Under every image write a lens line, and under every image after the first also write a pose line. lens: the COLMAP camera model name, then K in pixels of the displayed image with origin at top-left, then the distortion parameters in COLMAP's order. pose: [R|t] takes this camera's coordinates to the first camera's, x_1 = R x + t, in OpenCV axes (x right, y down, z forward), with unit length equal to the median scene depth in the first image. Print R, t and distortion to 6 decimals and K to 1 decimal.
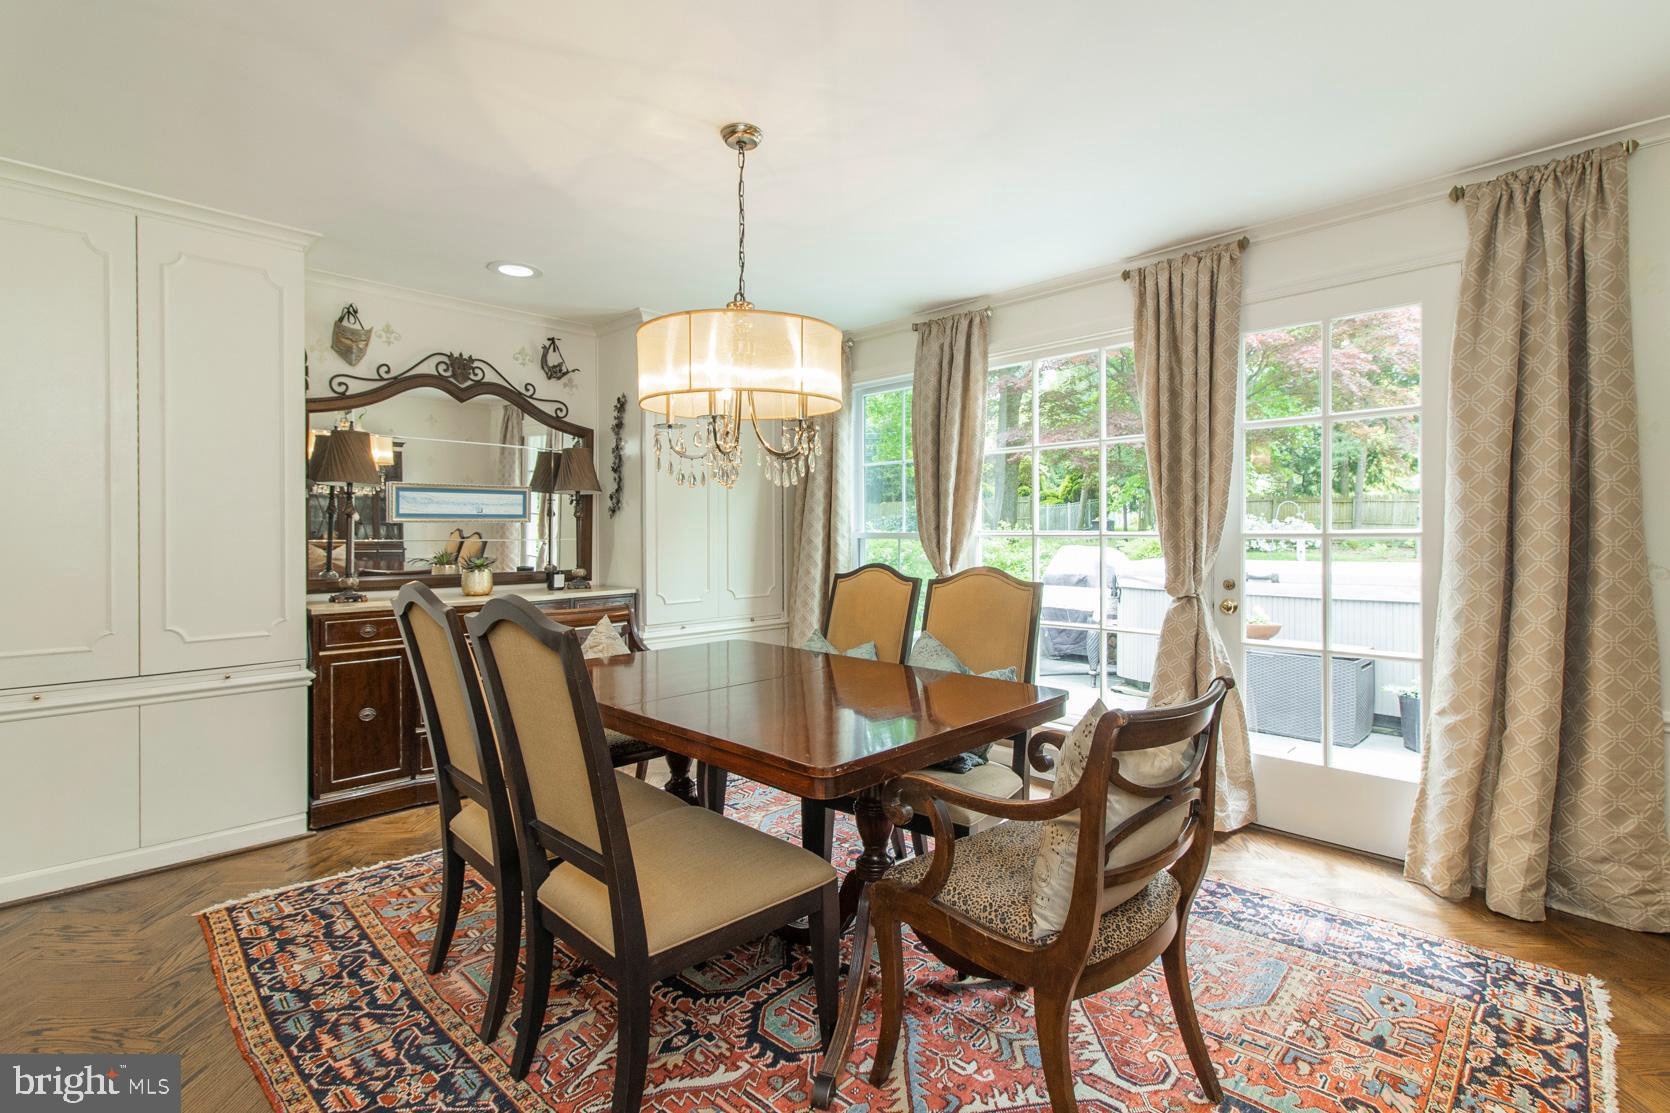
lens RADIAL K [[759.2, 0, 835.0], [0, 759.2, 556.5], [0, 0, 1]] dist [-0.000645, -0.000145]
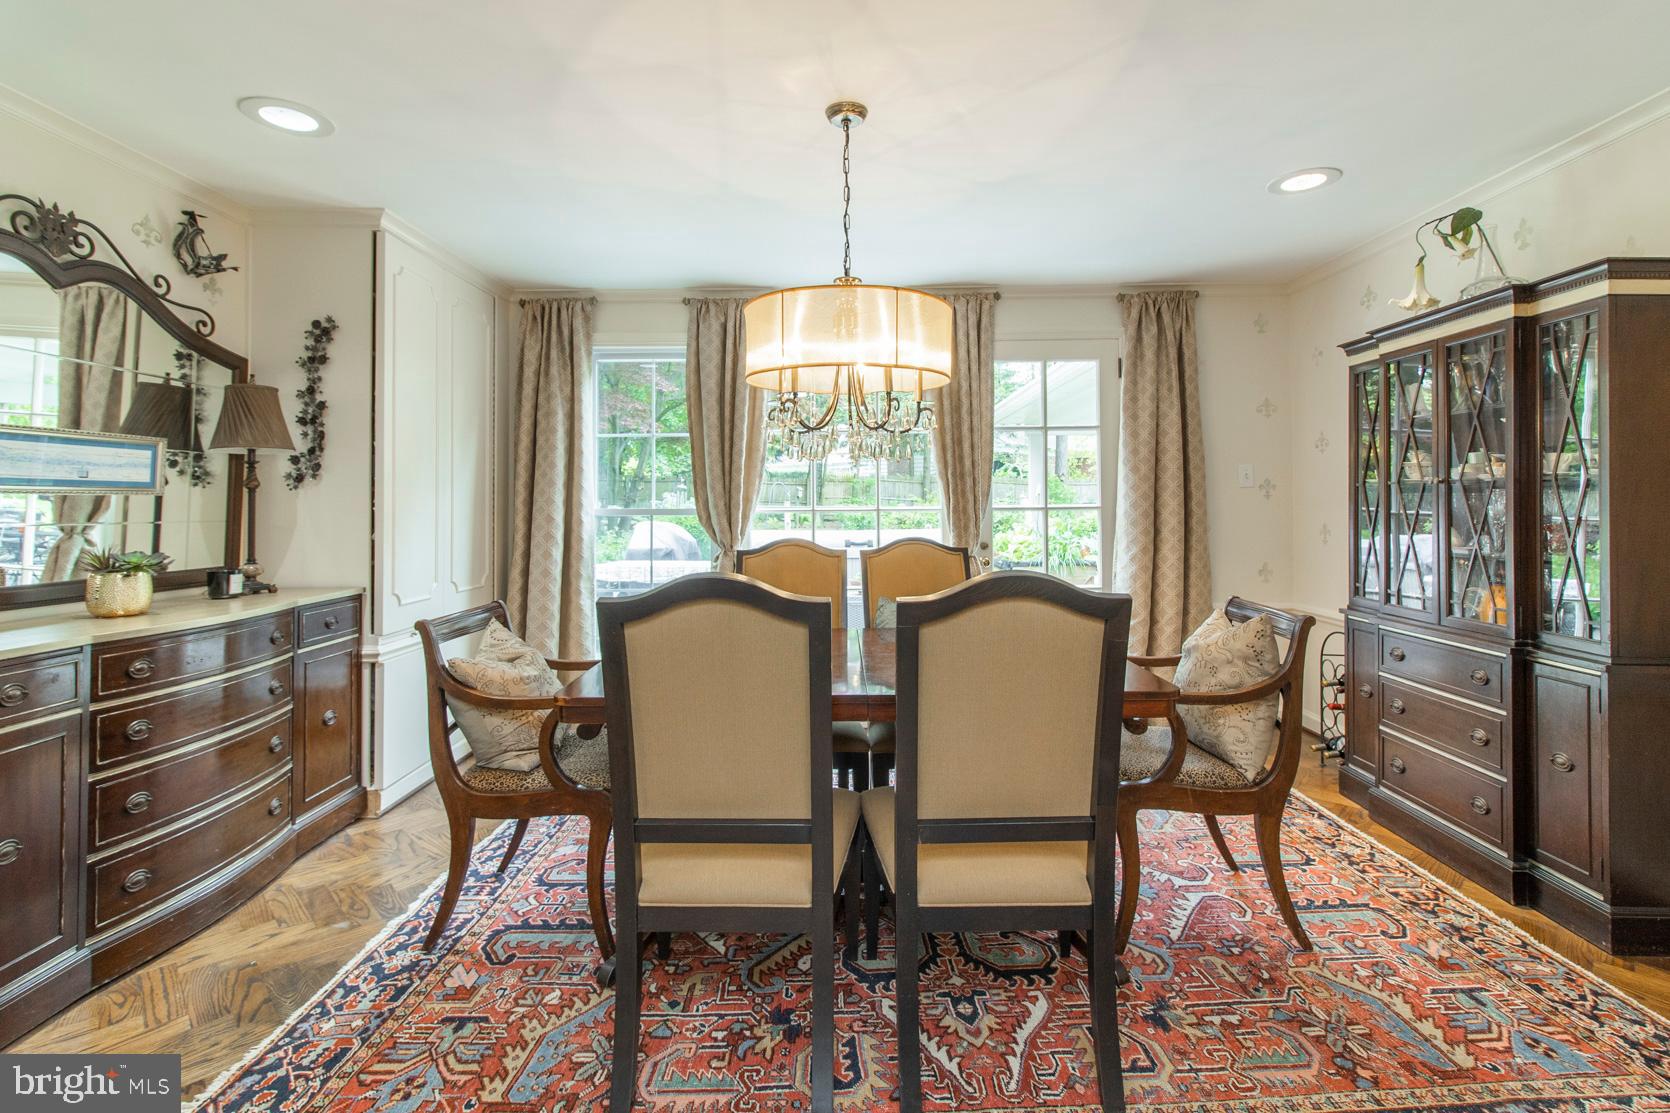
lens RADIAL K [[758.4, 0, 837.1], [0, 758.4, 512.1], [0, 0, 1]] dist [0.002310, 0.000381]
pose [[0.721771, -0.007082, 0.692096, -0.461644], [0.026147, 0.999513, -0.017040, -0.005102], [-0.691638, 0.030395, 0.721604, 0.165517]]
